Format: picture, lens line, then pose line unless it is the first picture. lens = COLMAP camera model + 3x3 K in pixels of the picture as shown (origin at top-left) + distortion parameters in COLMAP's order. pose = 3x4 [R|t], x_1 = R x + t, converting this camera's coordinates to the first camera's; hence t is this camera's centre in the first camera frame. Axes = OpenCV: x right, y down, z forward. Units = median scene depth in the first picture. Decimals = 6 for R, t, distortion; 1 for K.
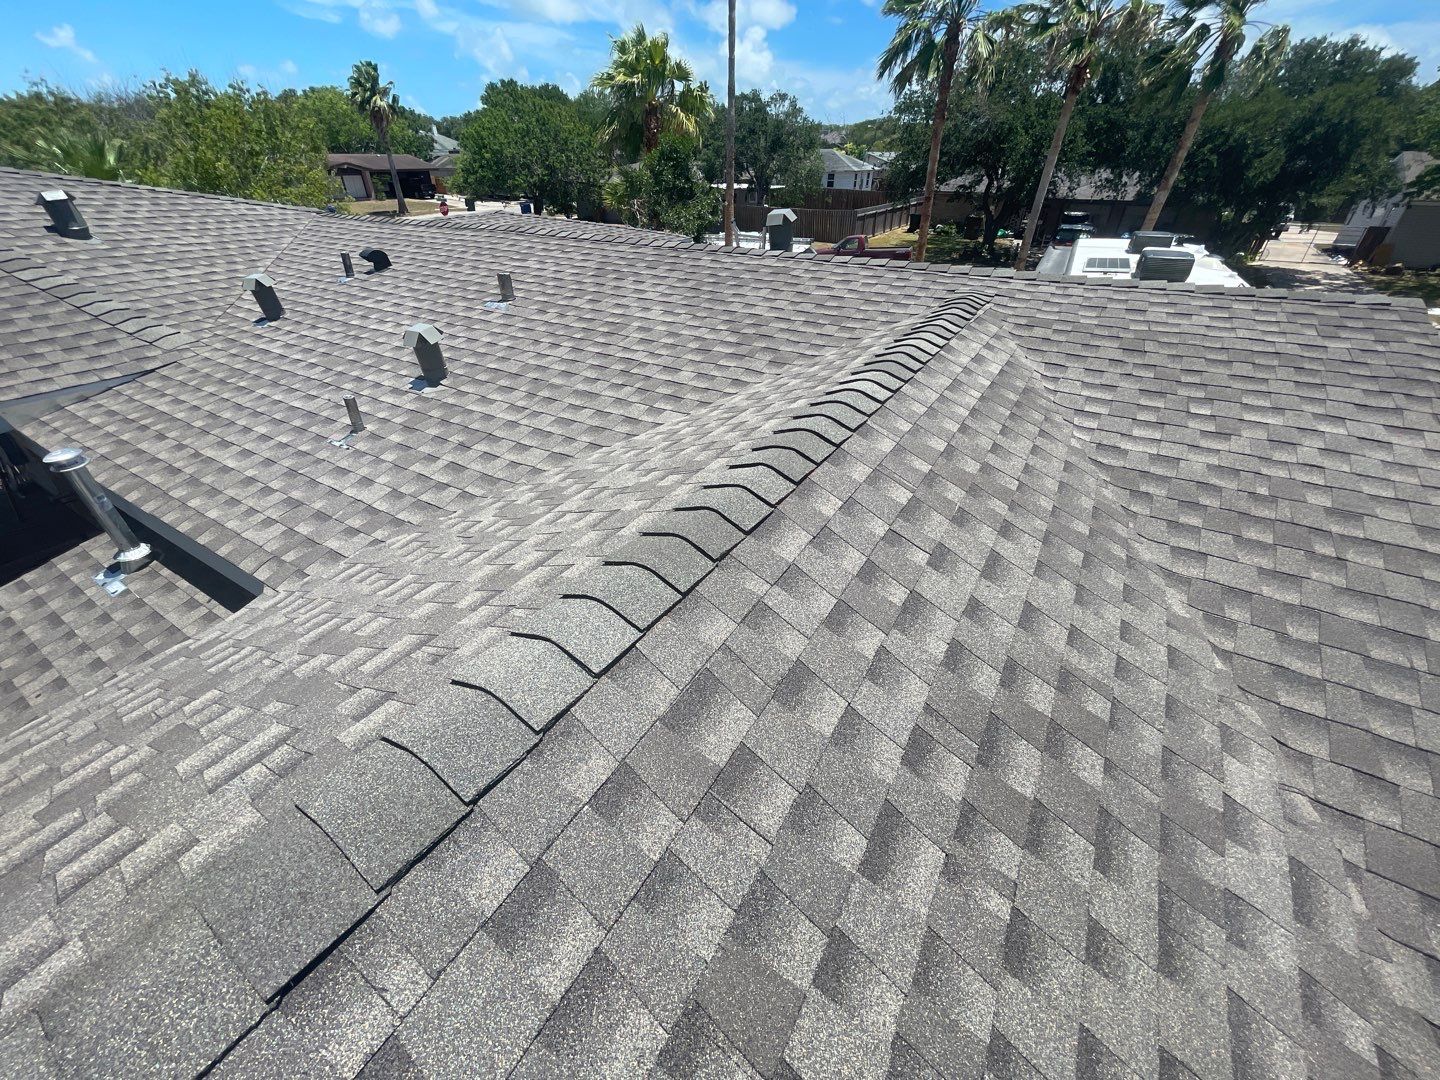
lens RADIAL K [[584.6, 0, 712.3], [0, 584.6, 540.4], [0, 0, 1]] dist [-0.003743, 0.004798]
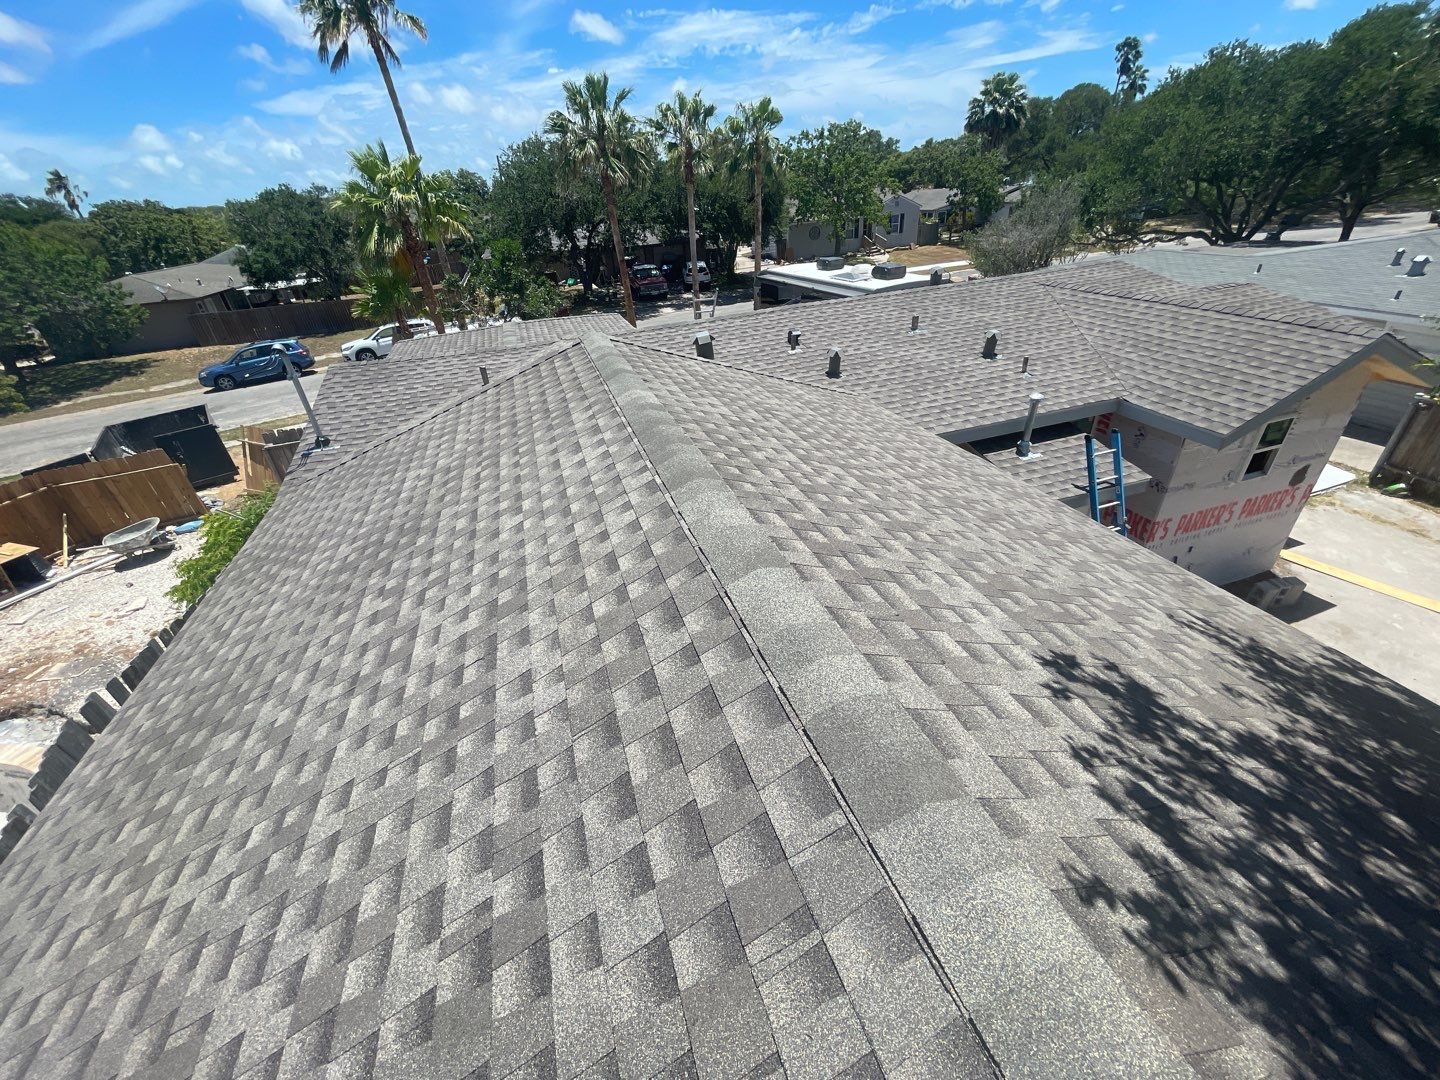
lens RADIAL K [[579.6, 0, 714.5], [0, 579.6, 542.8], [0, 0, 1]] dist [-0.000028, 0.000243]
pose [[0.653540, -0.438253, 0.617106, -1.940878], [0.482492, 0.869407, 0.106452, -0.267632], [-0.583170, 0.228178, 0.779646, 0.029155]]
